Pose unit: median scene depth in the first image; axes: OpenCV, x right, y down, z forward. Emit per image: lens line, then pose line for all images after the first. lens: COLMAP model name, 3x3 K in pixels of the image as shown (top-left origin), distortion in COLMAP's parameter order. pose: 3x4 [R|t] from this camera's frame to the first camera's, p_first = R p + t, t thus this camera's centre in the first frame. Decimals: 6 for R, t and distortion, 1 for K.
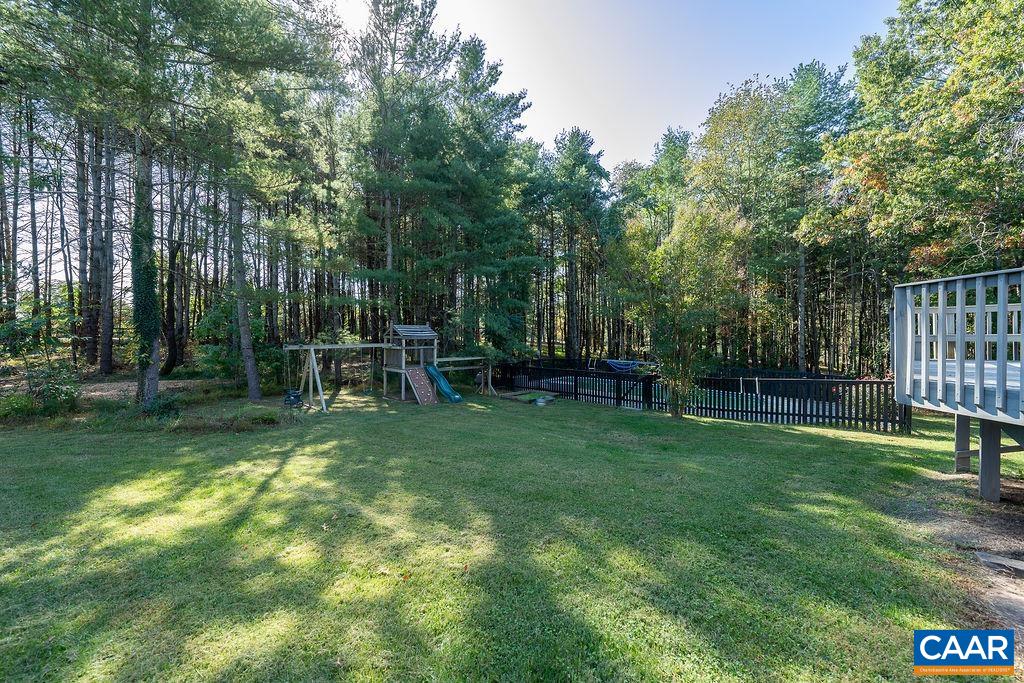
lens RADIAL K [[345.4, 0, 509.3], [0, 345.4, 336.7], [0, 0, 1]] dist [-0.004059, 0.000198]
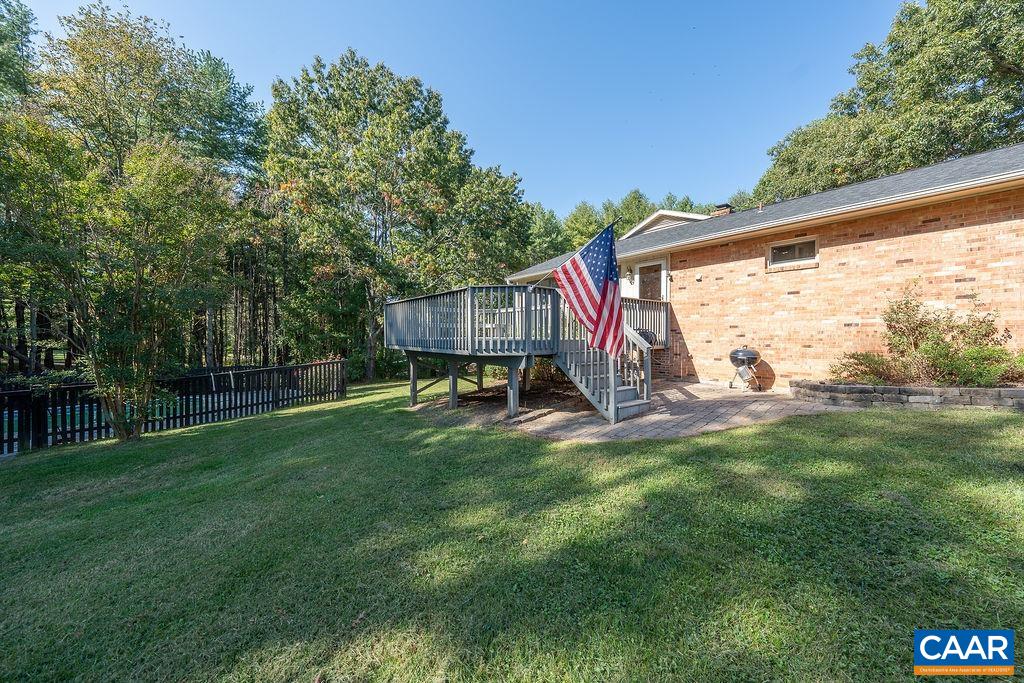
lens RADIAL K [[344.4, 0, 511.3], [0, 344.4, 337.5], [0, 0, 1]] dist [0.000687, 0.000201]
pose [[0.071268, -0.007433, 0.997429, -0.106828], [0.004390, 0.999965, 0.007138, 0.018131], [-0.997448, 0.003870, 0.071298, 0.130486]]
